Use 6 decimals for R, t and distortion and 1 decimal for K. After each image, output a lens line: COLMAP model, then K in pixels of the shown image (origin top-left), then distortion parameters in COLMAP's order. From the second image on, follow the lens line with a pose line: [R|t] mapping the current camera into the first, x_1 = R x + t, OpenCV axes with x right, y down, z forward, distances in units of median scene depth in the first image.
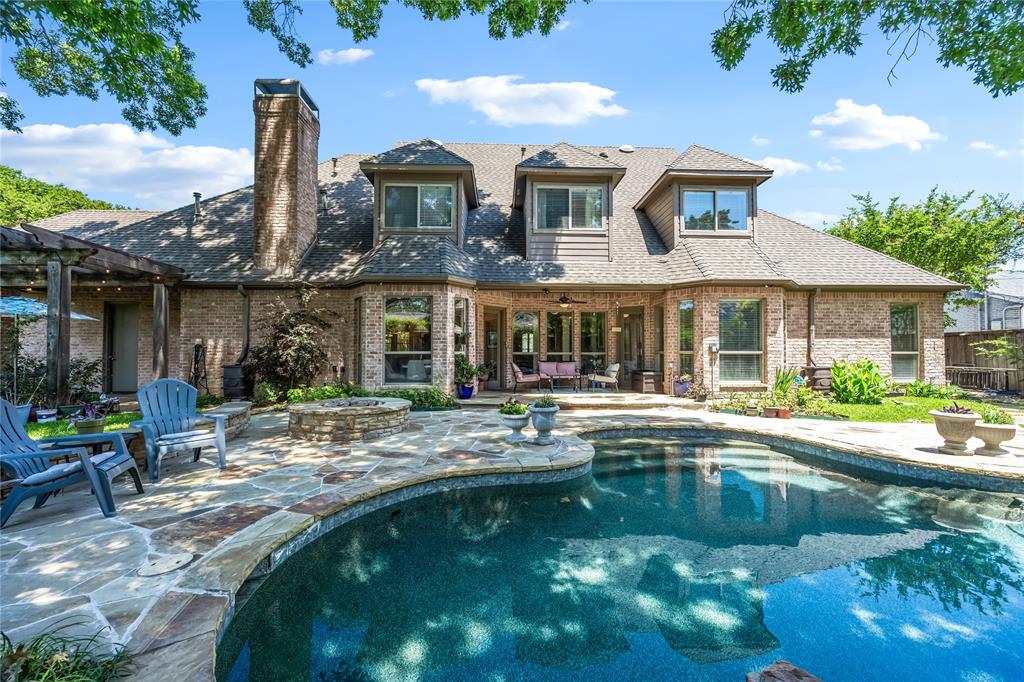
lens RADIAL K [[391.0, 0, 516.0], [0, 391.0, 343.8], [0, 0, 1]] dist [-0.005353, 0.000613]
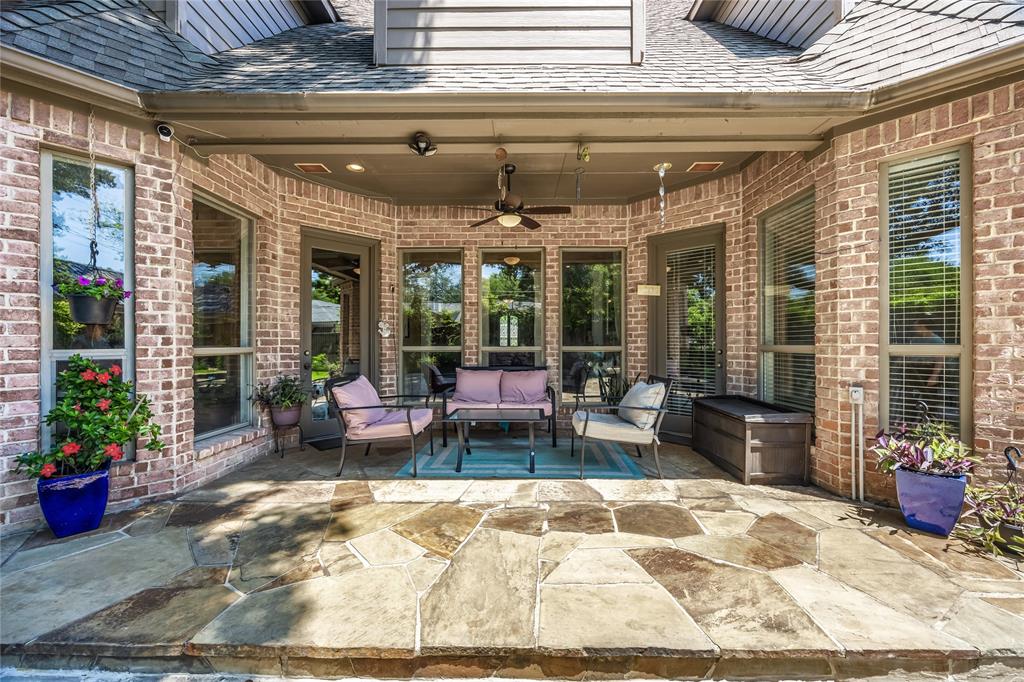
lens RADIAL K [[391.0, 0, 515.2], [0, 391.0, 342.3], [0, 0, 1]] dist [-0.005353, 0.000613]
pose [[0.999147, -0.001577, -0.041264, 0.161023], [0.002455, 0.999772, 0.021221, 0.010025], [0.041221, -0.021304, 0.998923, 0.699991]]
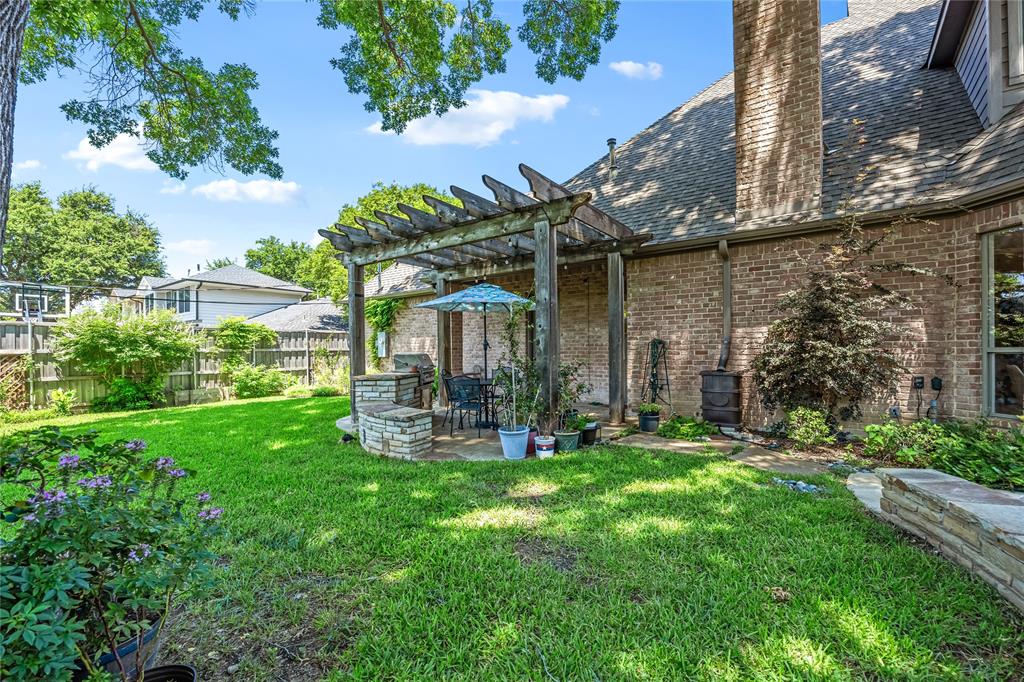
lens RADIAL K [[443.5, 0, 515.0], [0, 443.5, 345.5], [0, 0, 1]] dist [-0.018689, 0.001322]
pose [[0.776380, -0.011225, -0.630166, -0.493453], [0.022397, 0.999701, 0.009787, 0.000015], [0.629867, -0.021713, 0.776399, 0.238946]]
